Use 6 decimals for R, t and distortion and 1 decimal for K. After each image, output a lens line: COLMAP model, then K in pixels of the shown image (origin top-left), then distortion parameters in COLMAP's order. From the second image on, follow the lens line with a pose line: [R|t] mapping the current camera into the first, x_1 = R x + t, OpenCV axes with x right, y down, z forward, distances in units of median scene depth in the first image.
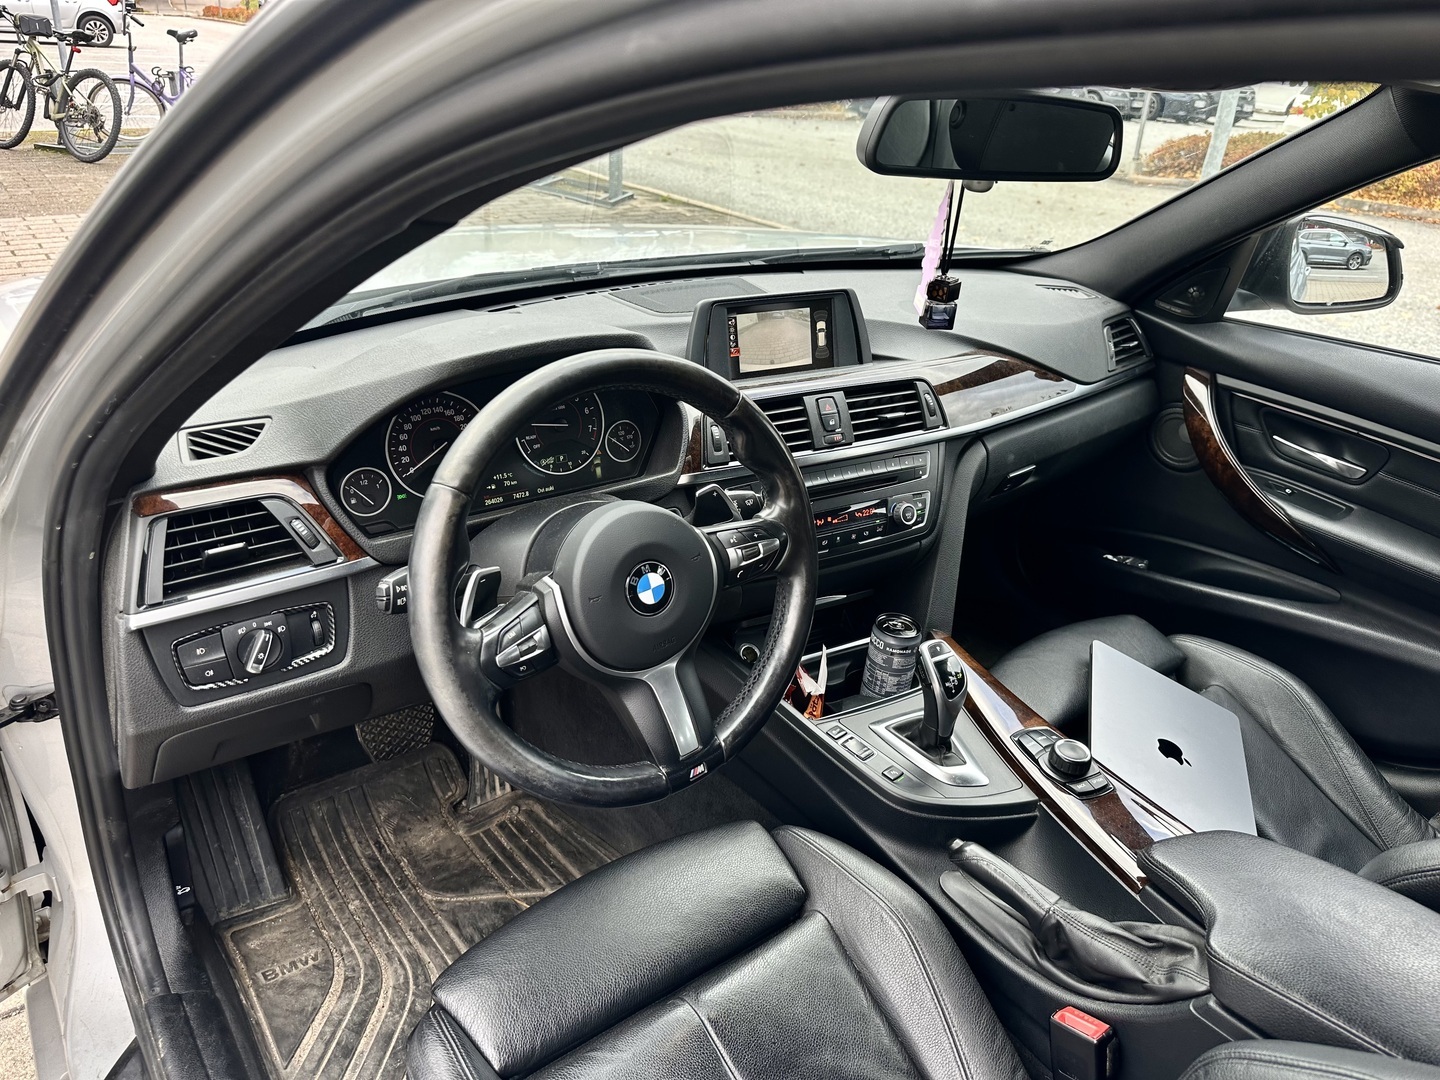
lens RADIAL K [[992.4, 0, 716.5], [0, 992.4, 533.2], [0, 0, 1]] dist [0.021247, -0.021815]
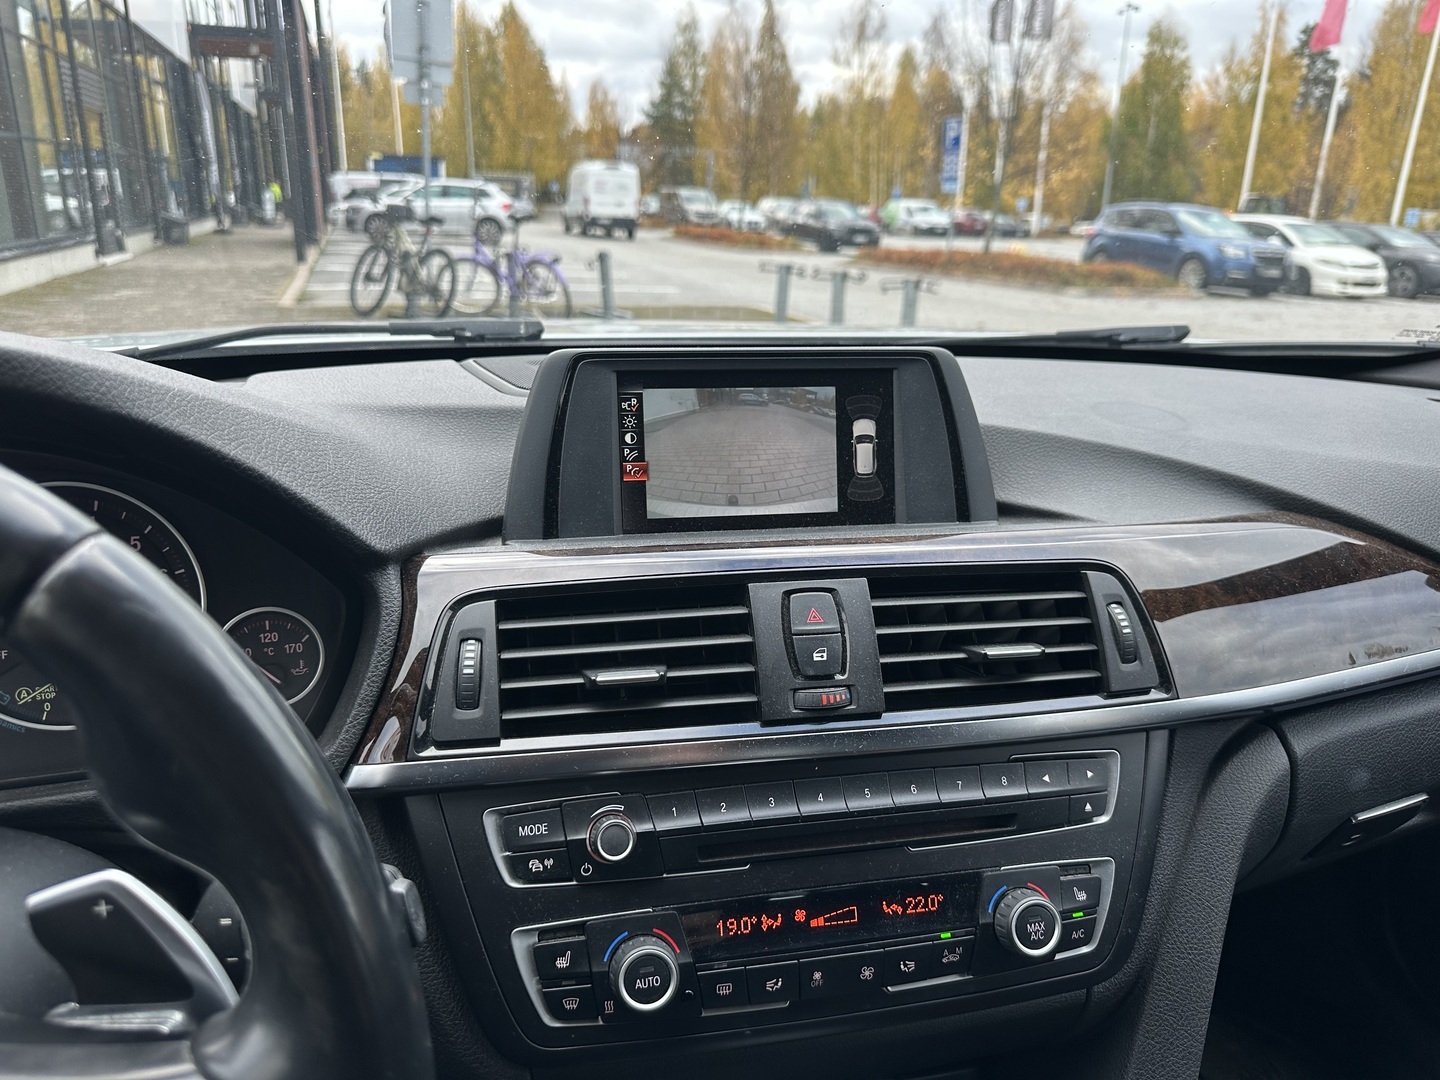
lens RADIAL K [[992.4, 0, 746.0], [0, 992.4, 514.1], [0, 0, 1]] dist [0.021247, -0.021815]
pose [[0.956256, 0.057910, -0.286741, 0.183266], [-0.112856, 0.977358, -0.178980, -0.087682], [0.269884, 0.203512, 0.941141, 0.581467]]
